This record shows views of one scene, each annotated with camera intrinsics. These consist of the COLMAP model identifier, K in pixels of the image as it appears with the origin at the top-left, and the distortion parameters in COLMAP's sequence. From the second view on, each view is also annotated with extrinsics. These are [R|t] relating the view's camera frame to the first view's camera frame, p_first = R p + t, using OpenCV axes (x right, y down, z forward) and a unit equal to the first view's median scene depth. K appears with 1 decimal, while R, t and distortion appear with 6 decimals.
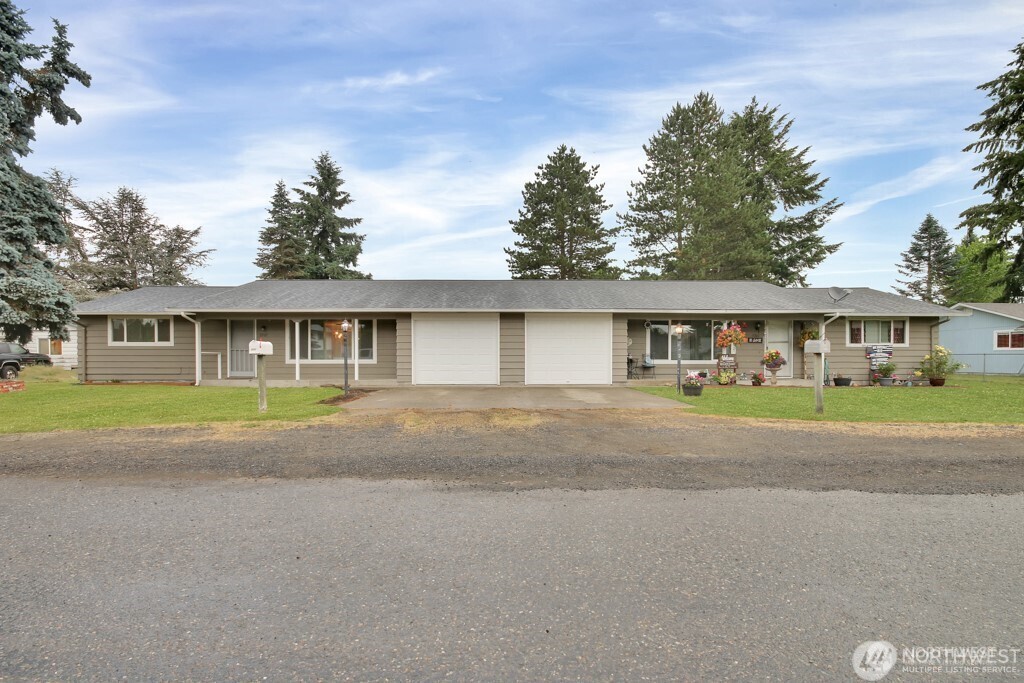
lens RADIAL K [[500.9, 0, 546.9], [0, 500.9, 361.0], [0, 0, 1]] dist [0.000967, -0.017364]
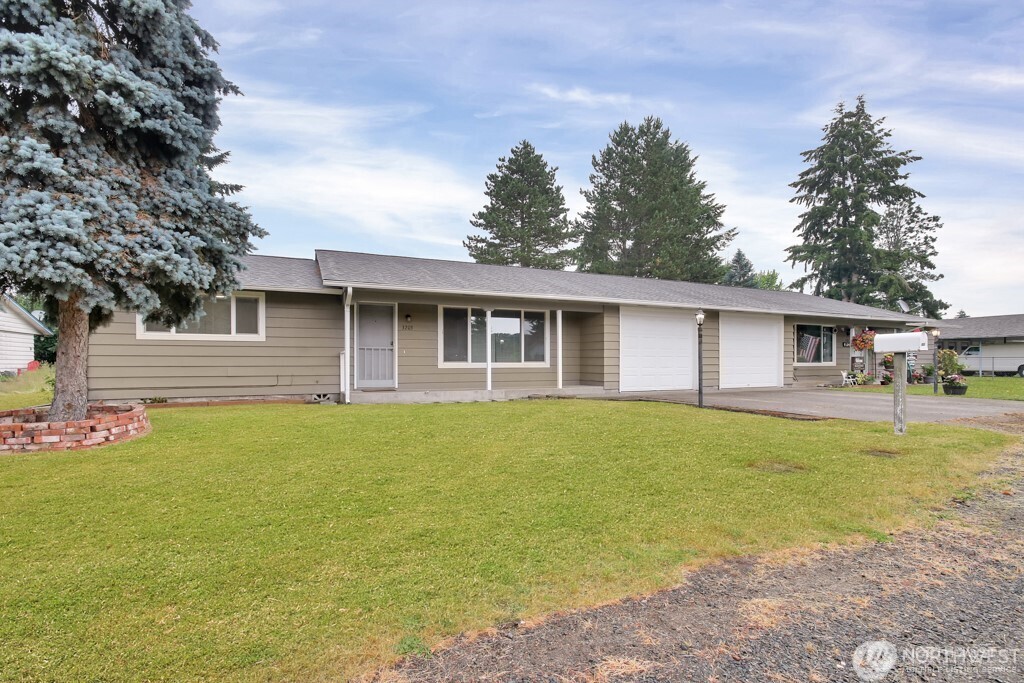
lens RADIAL K [[476.1, 0, 511.4], [0, 476.1, 364.7], [0, 0, 1]] dist [-0.000600, -0.000294]
pose [[0.912984, -0.003316, 0.407981, -0.380942], [0.003118, 0.999994, 0.001149, -0.000160], [-0.407983, 0.000224, 0.912990, 0.177439]]
